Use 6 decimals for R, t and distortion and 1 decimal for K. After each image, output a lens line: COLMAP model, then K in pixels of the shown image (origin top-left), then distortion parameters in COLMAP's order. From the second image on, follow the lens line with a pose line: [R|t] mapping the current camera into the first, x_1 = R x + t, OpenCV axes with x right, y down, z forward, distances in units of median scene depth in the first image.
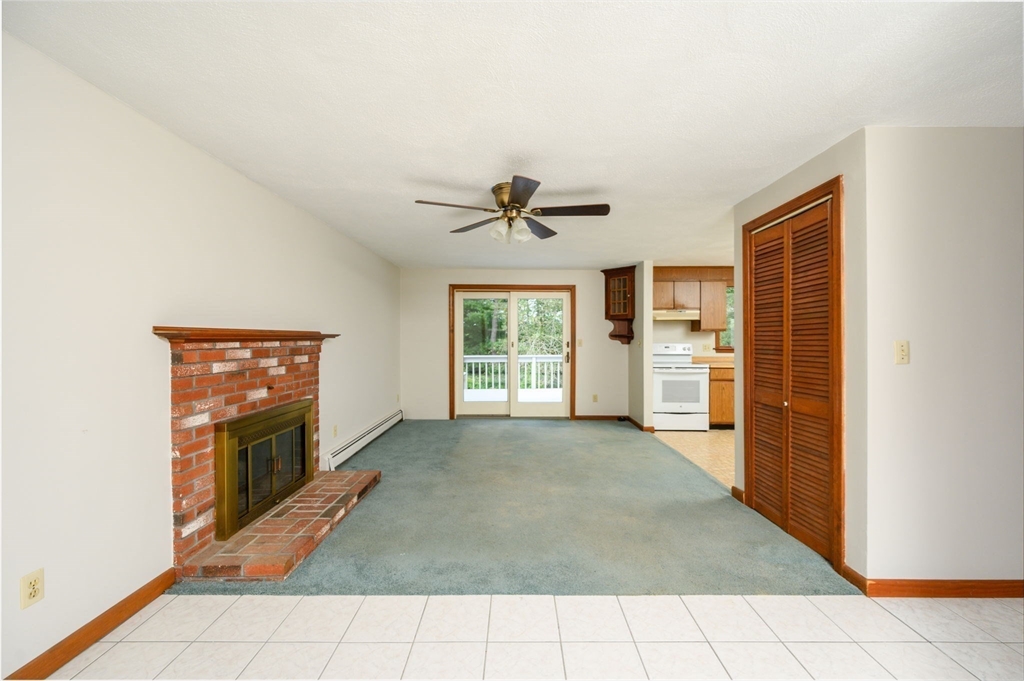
lens RADIAL K [[403.7, 0, 519.6], [0, 403.7, 334.1], [0, 0, 1]] dist [-0.003272, 0.000255]
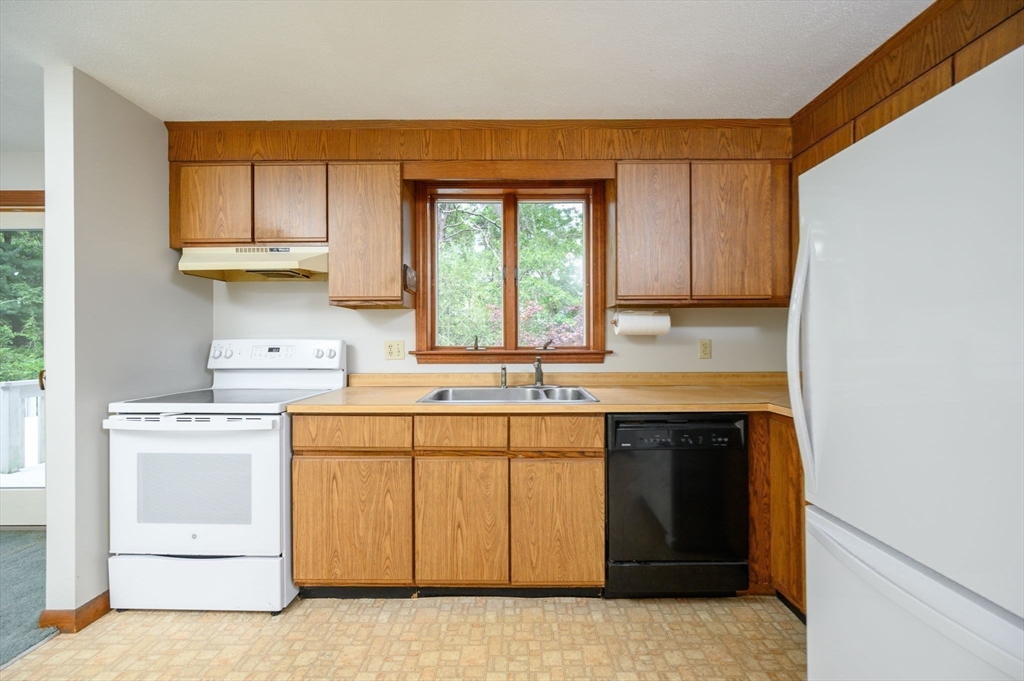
lens RADIAL K [[403.7, 0, 516.3], [0, 403.7, 339.7], [0, 0, 1]] dist [-0.003272, 0.000255]
pose [[0.999990, -0.004317, -0.001530, 1.207363], [0.004327, 0.999966, 0.007023, 0.042976], [0.001499, -0.007029, 0.999974, 1.260135]]
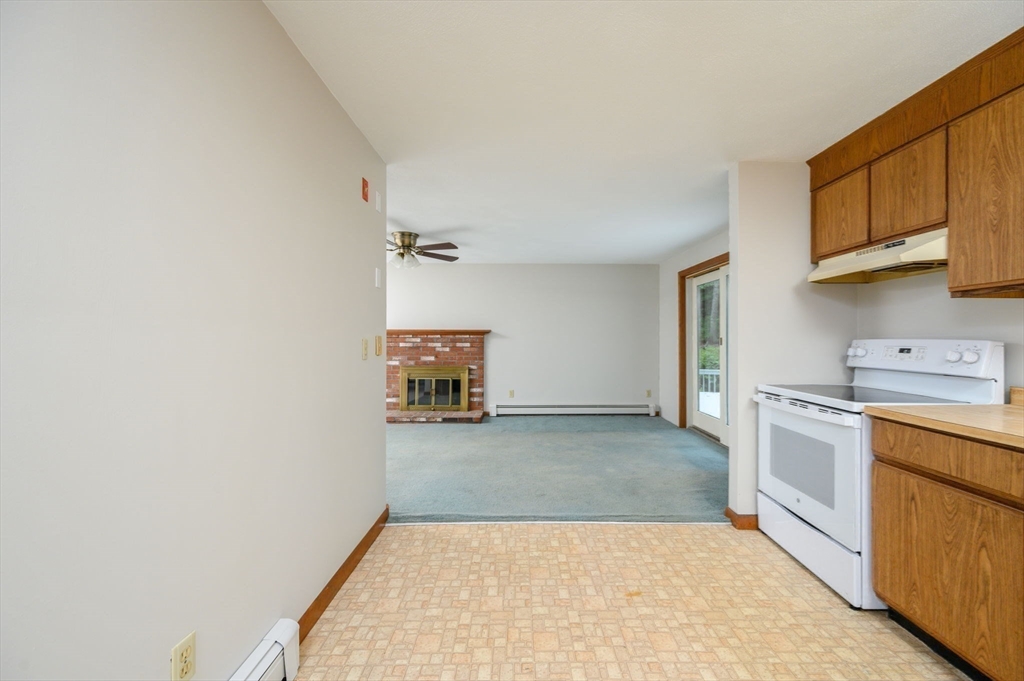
lens RADIAL K [[403.7, 0, 527.8], [0, 403.7, 341.0], [0, 0, 1]] dist [-0.003272, 0.000255]
pose [[0.022112, 0.003223, -0.999750, 1.442535], [0.005288, 0.999980, 0.003340, 0.042575], [0.999742, -0.005360, 0.022094, 1.348254]]
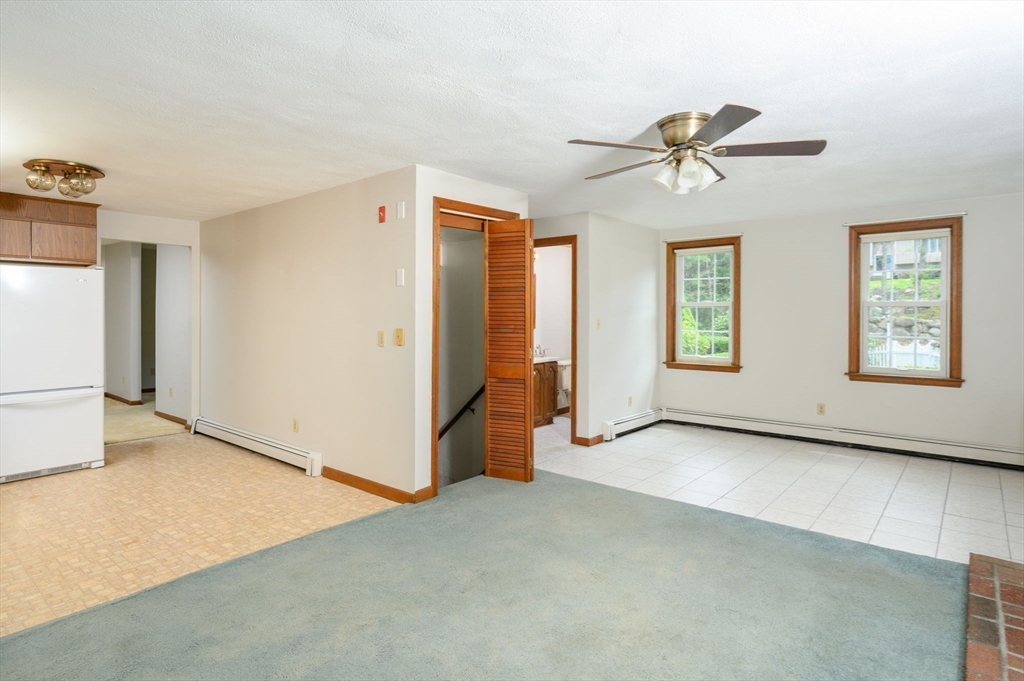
lens RADIAL K [[554.9, 0, 529.2], [0, 554.9, 319.7], [0, 0, 1]] dist [-0.005271, 0.001895]
pose [[-0.771440, -0.007489, 0.636258, -0.423940], [-0.007353, 0.999969, 0.002855, 0.009048], [-0.636259, -0.002476, -0.771471, 1.855466]]
